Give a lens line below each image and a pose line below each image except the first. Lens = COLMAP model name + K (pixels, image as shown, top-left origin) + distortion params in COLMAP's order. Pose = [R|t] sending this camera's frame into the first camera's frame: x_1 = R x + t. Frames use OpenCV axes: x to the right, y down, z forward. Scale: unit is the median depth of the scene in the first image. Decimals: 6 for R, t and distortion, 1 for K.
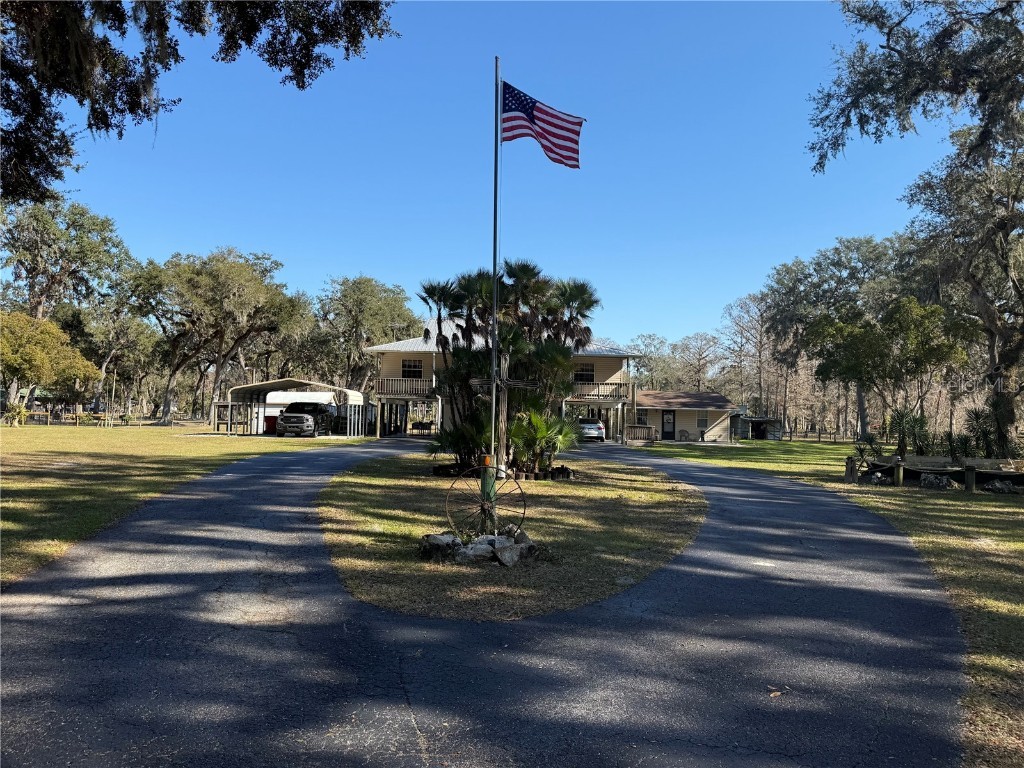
lens RADIAL K [[765.0, 0, 512.0], [0, 765.0, 384.0], [0, 0, 1]] dist [0.155666, -0.286155]
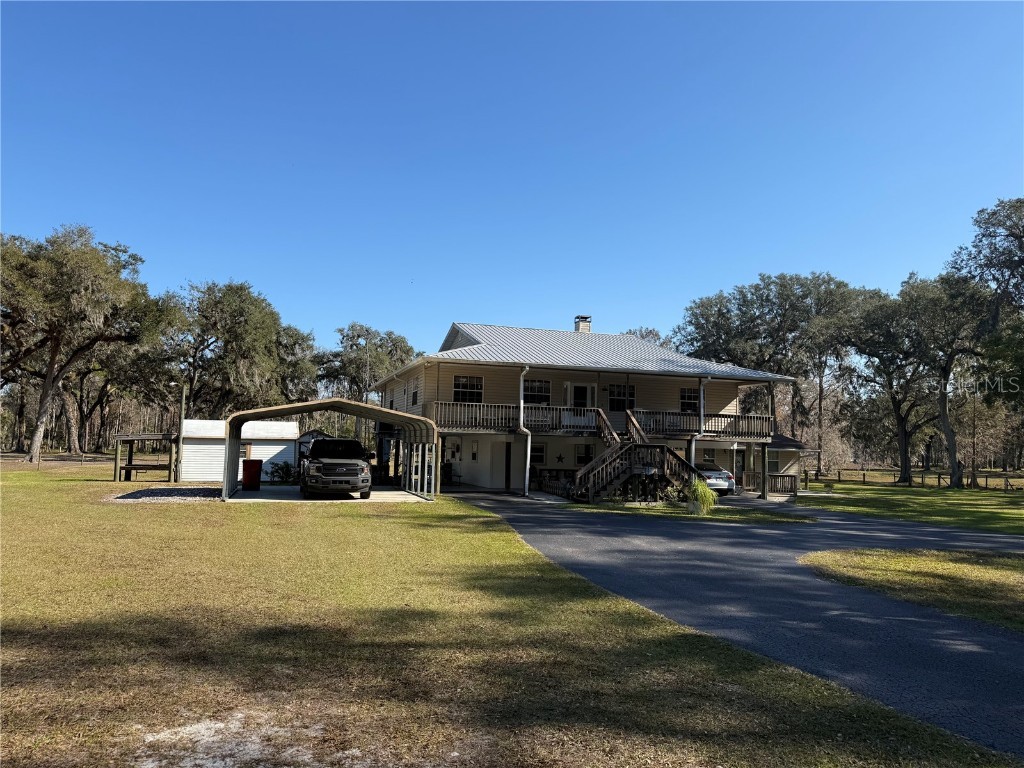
lens RADIAL K [[709.0, 0, 512.0], [0, 709.0, 384.0], [0, 0, 1]] dist [0.078221, -0.092915]
pose [[0.961509, 0.029084, 0.273231, -0.240986], [-0.017231, 0.998807, -0.045684, 0.003280], [-0.274234, 0.039218, 0.960863, 0.351599]]
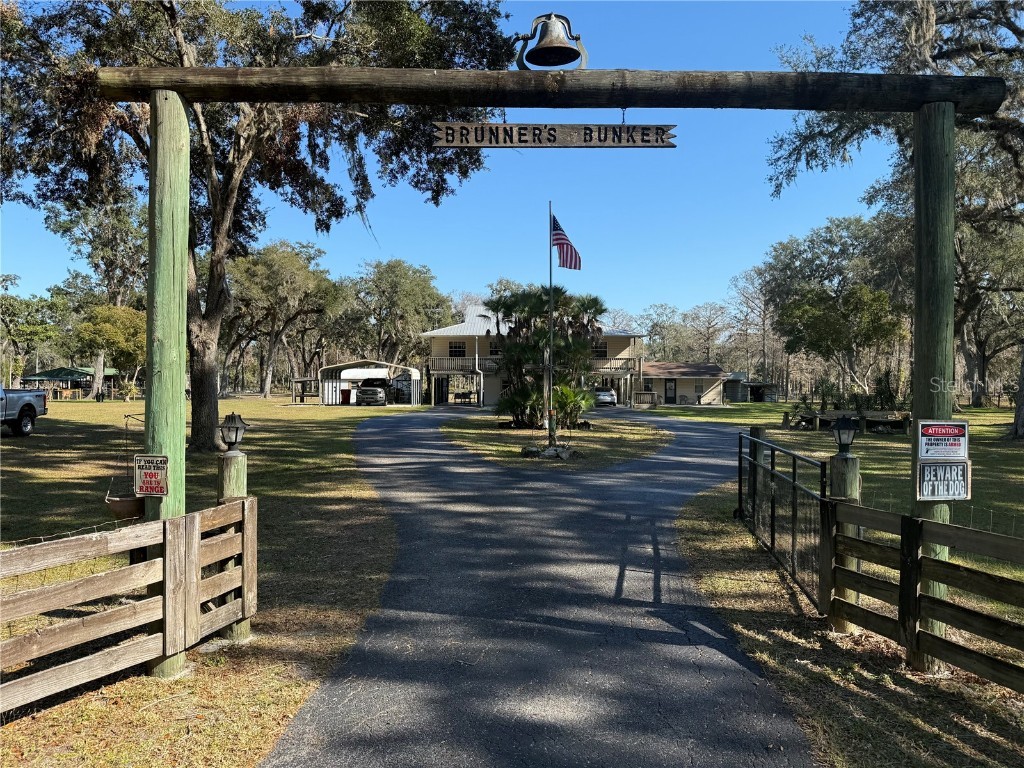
lens RADIAL K [[765.0, 0, 512.0], [0, 765.0, 384.0], [0, 0, 1]] dist [0.155666, -0.286155]
pose [[0.999644, -0.017689, -0.019995, -0.018419], [0.018501, 0.998980, 0.041179, -0.011738], [0.019246, -0.041535, 0.998952, -0.199763]]
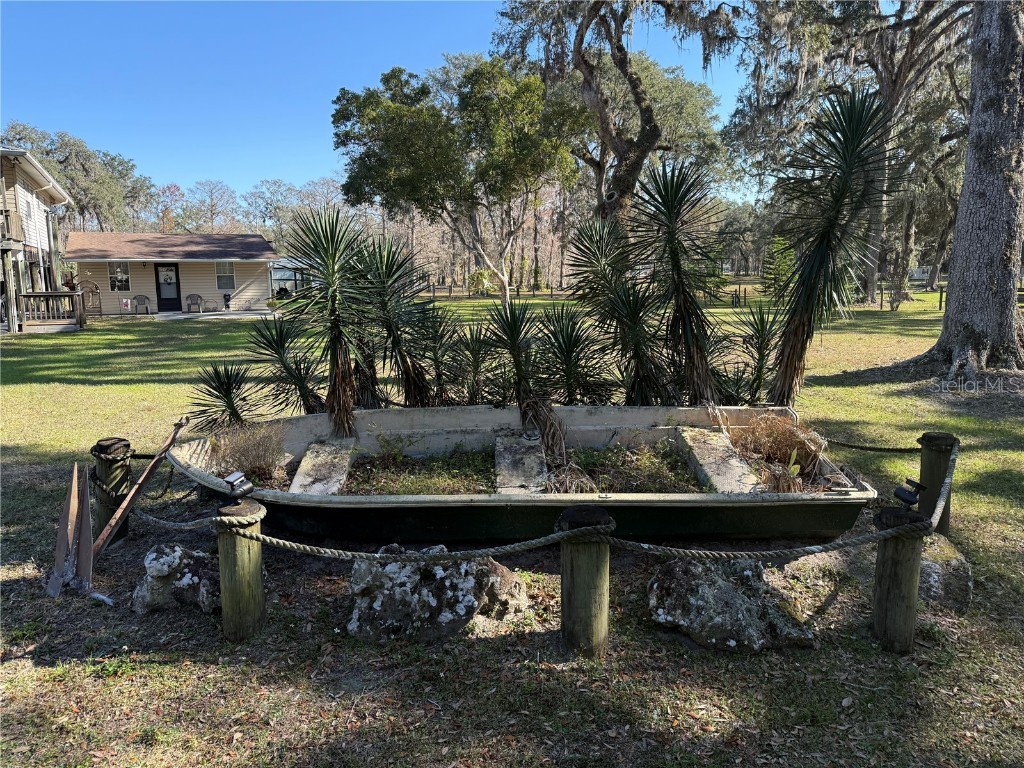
lens RADIAL K [[709.0, 0, 512.0], [0, 709.0, 384.0], [0, 0, 1]] dist [0.078221, -0.092915]
pose [[0.904137, -0.091065, 0.417425, 0.212029], [0.007480, 0.980244, 0.197649, 0.017599], [-0.427178, -0.175579, 0.886956, 0.362731]]
